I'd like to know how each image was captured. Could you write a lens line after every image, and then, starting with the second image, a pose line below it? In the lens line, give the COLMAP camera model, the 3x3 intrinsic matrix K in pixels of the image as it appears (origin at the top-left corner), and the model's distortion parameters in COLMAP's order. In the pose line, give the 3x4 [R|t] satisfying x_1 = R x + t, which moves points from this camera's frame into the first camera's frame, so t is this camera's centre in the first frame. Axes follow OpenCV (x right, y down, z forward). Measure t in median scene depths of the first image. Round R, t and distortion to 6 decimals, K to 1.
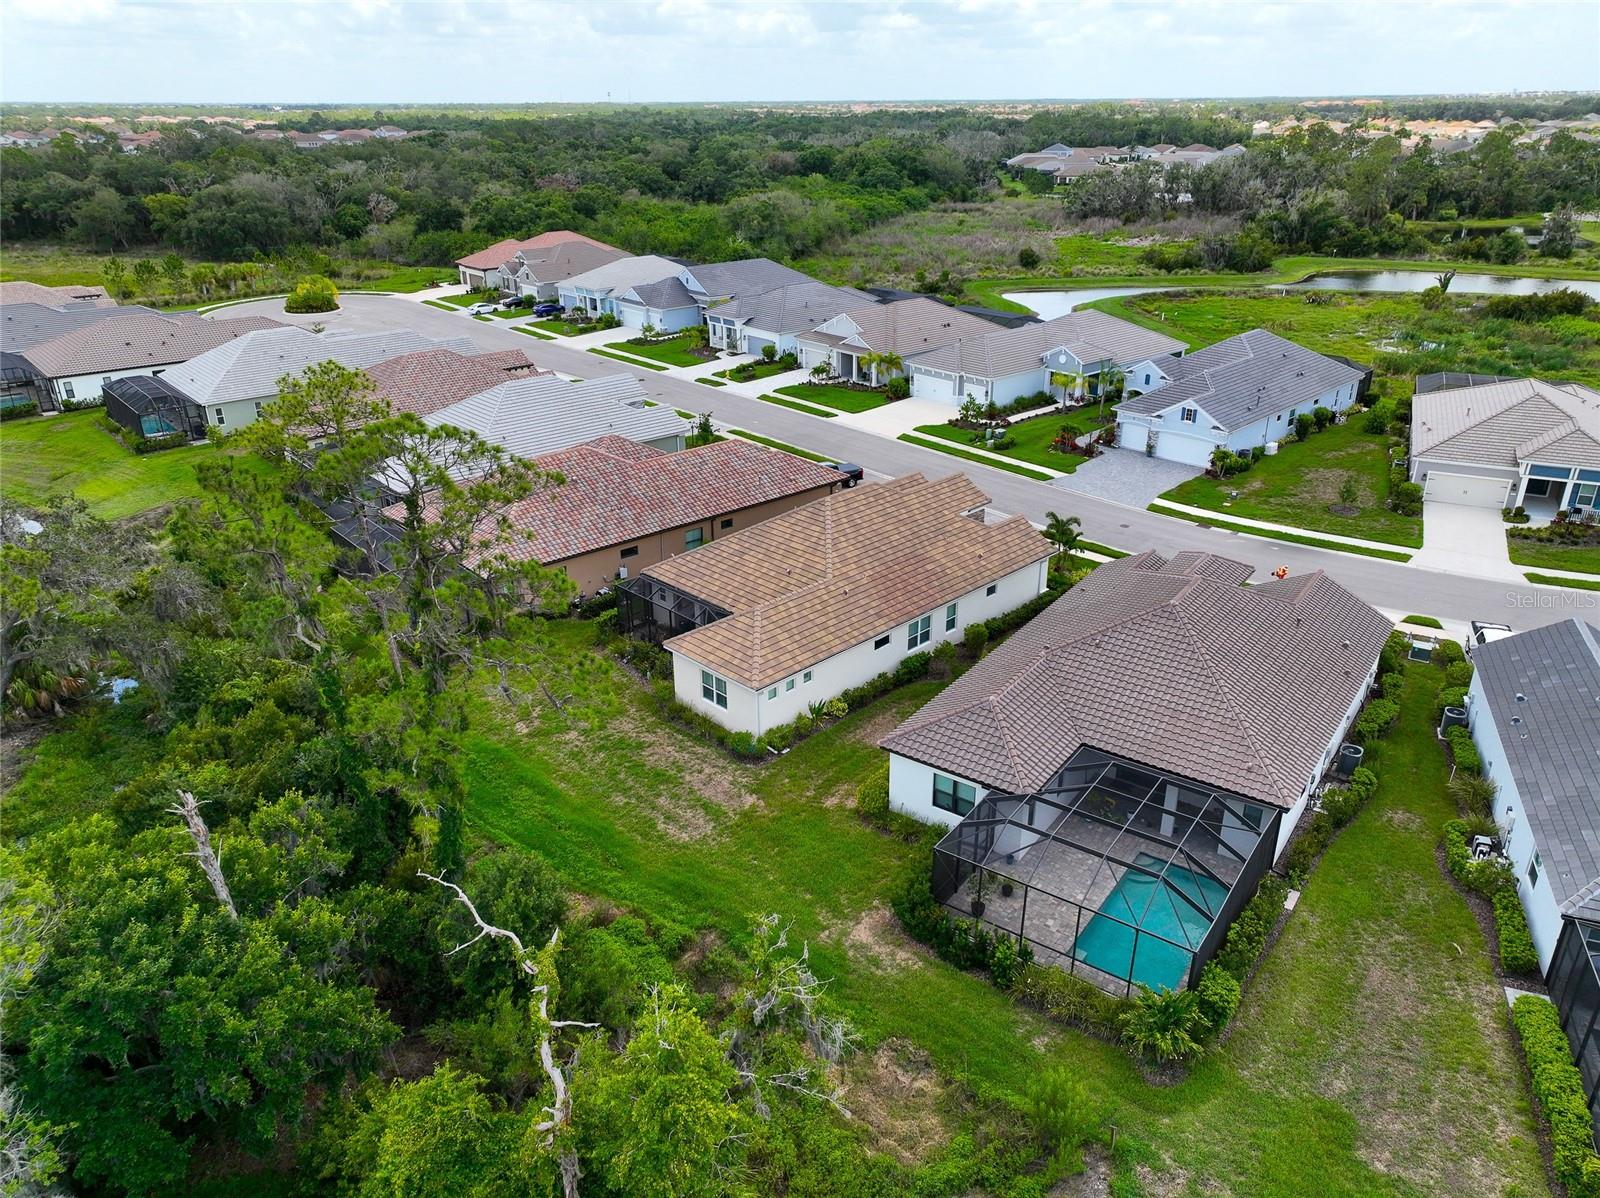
lens RADIAL K [[1129.7, 0, 800.0], [0, 1129.7, 599.0], [0, 0, 1]] dist [0.021718, 0.000153]
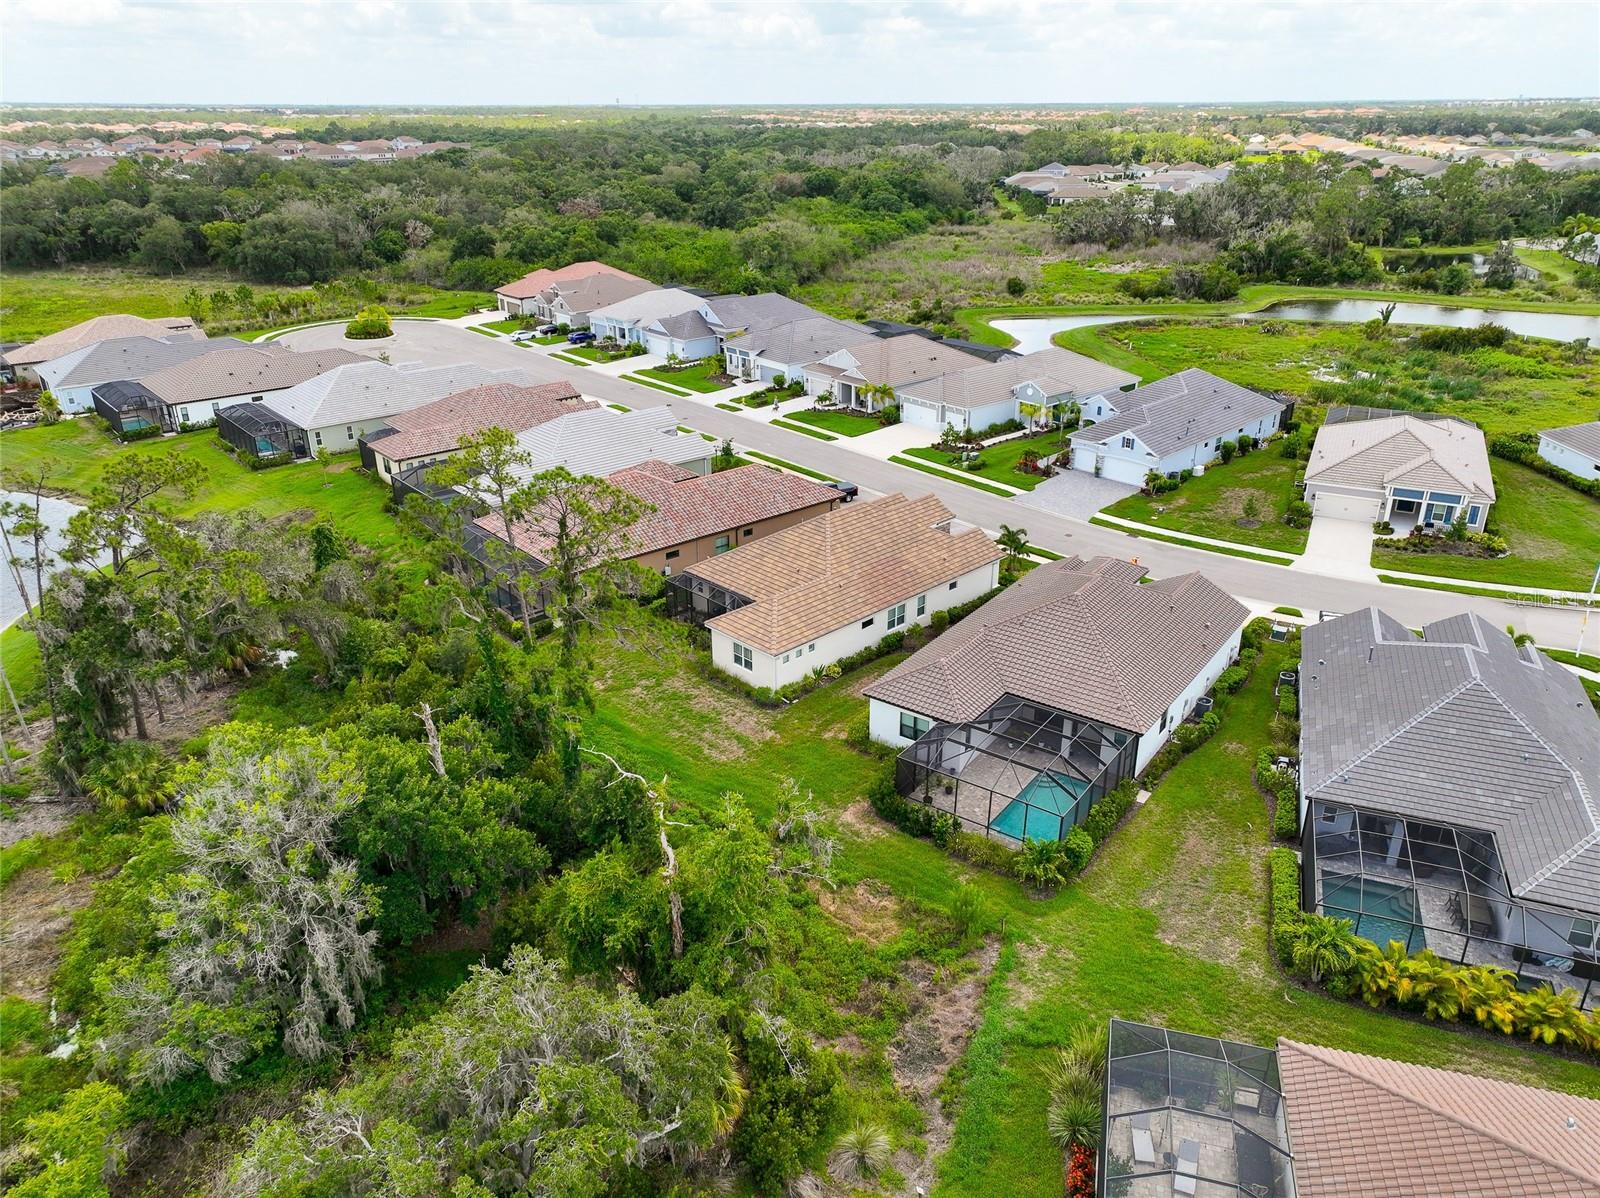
lens RADIAL K [[1129.7, 0, 800.0], [0, 1129.7, 599.0], [0, 0, 1]] dist [0.021718, 0.000153]
pose [[0.999982, 0.005045, -0.003206, -0.001646], [-0.005051, 0.999986, -0.001725, 0.006541], [0.003197, 0.001741, 0.999993, -0.178826]]
